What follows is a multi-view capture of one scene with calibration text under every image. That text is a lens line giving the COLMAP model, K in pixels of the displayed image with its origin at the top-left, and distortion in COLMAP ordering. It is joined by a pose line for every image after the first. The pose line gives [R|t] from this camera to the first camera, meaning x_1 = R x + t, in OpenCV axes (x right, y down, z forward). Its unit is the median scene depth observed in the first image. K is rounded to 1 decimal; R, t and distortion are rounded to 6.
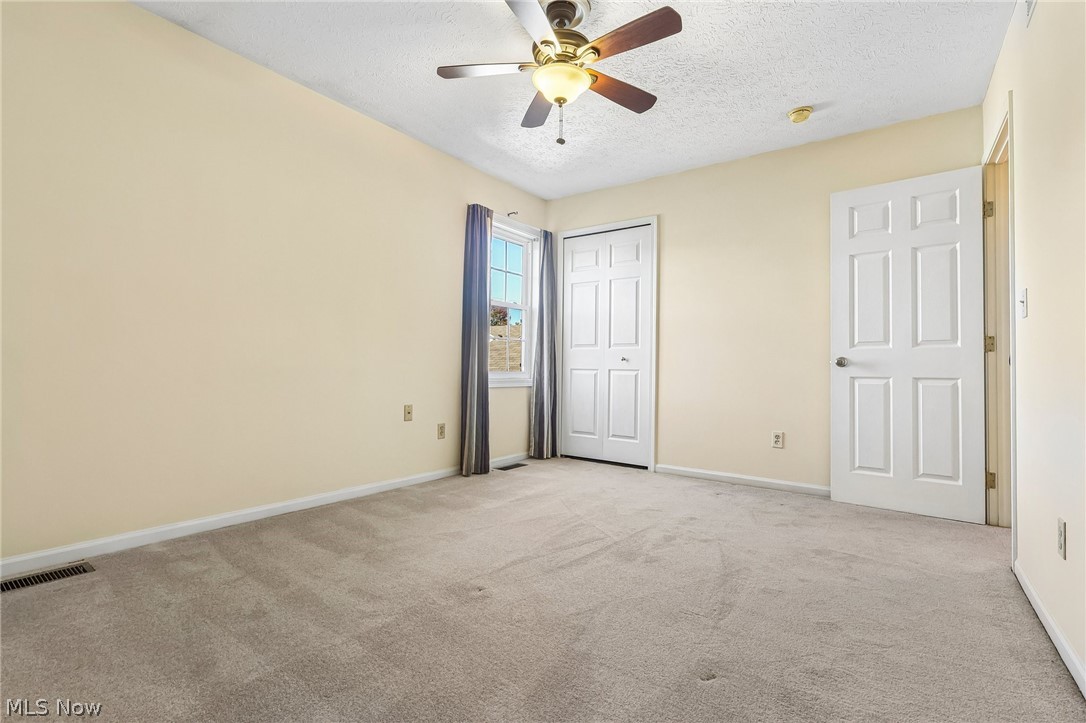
lens RADIAL K [[504.6, 0, 538.4], [0, 504.6, 358.9], [0, 0, 1]] dist [-0.001725, -0.000659]
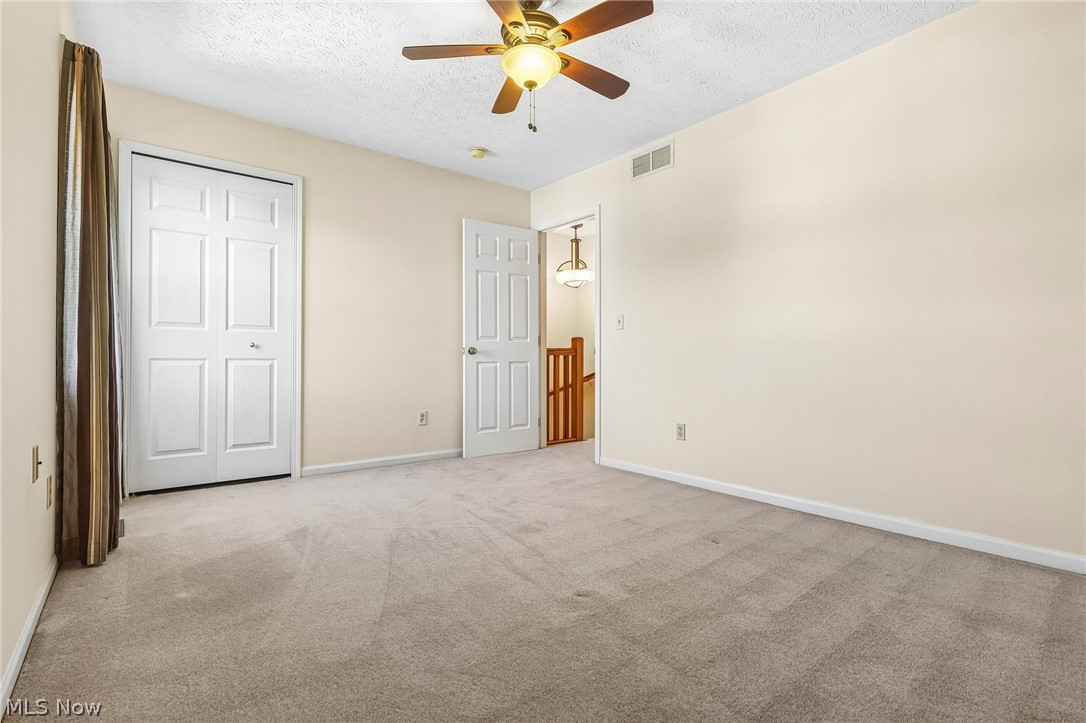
lens RADIAL K [[504.6, 0, 538.1], [0, 504.6, 358.5], [0, 0, 1]] dist [-0.001725, -0.000659]
pose [[0.263942, -0.016357, 0.964400, -0.596341], [-0.019836, 0.999553, 0.022382, -0.006542], [-0.964335, -0.025037, 0.263499, 0.472113]]
